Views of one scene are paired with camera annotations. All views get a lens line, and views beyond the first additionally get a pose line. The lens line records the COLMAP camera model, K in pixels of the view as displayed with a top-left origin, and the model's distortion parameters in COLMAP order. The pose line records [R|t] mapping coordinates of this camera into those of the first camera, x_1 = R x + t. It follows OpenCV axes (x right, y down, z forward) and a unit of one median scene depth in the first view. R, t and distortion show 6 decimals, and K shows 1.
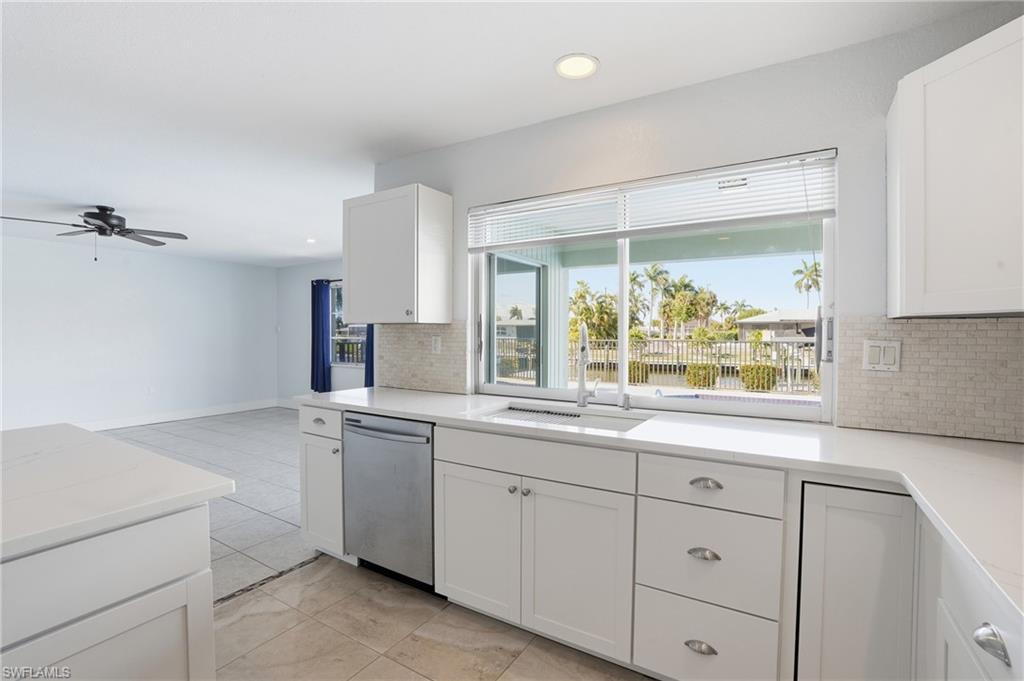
lens RADIAL K [[469.6, 0, 507.8], [0, 469.6, 342.2], [0, 0, 1]] dist [-0.039025, 0.000518]
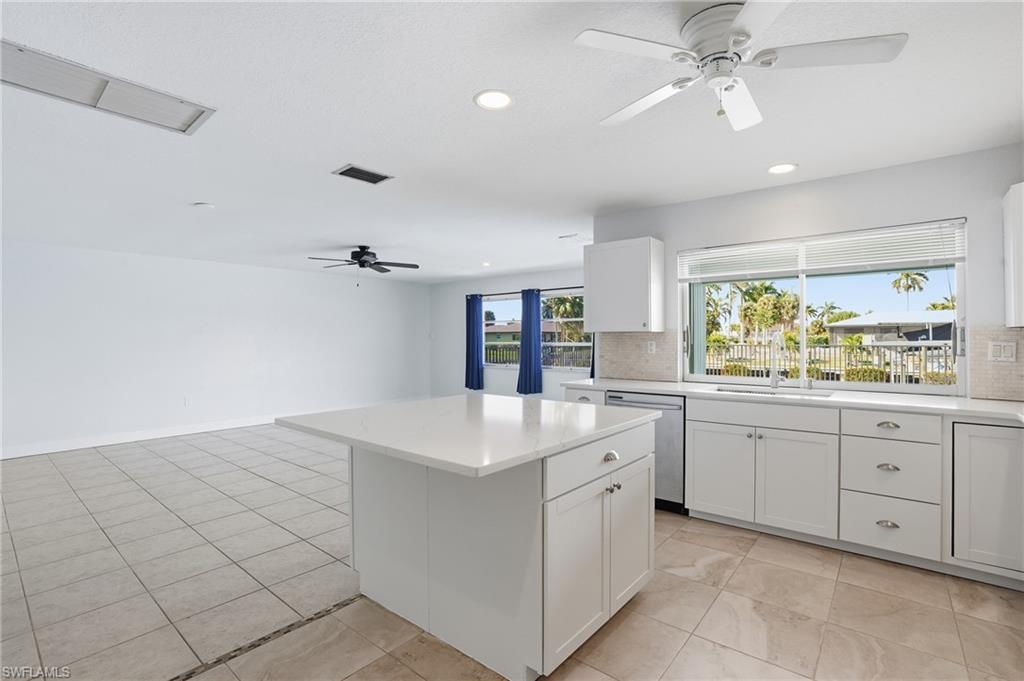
lens RADIAL K [[483.0, 0, 511.9], [0, 483.0, 336.9], [0, 0, 1]] dist [-0.040188, 0.017768]
pose [[0.993114, -0.005738, -0.117009, -0.069511], [0.002952, 0.999708, -0.023971, 0.001411], [0.117113, 0.023460, 0.992841, -0.084484]]
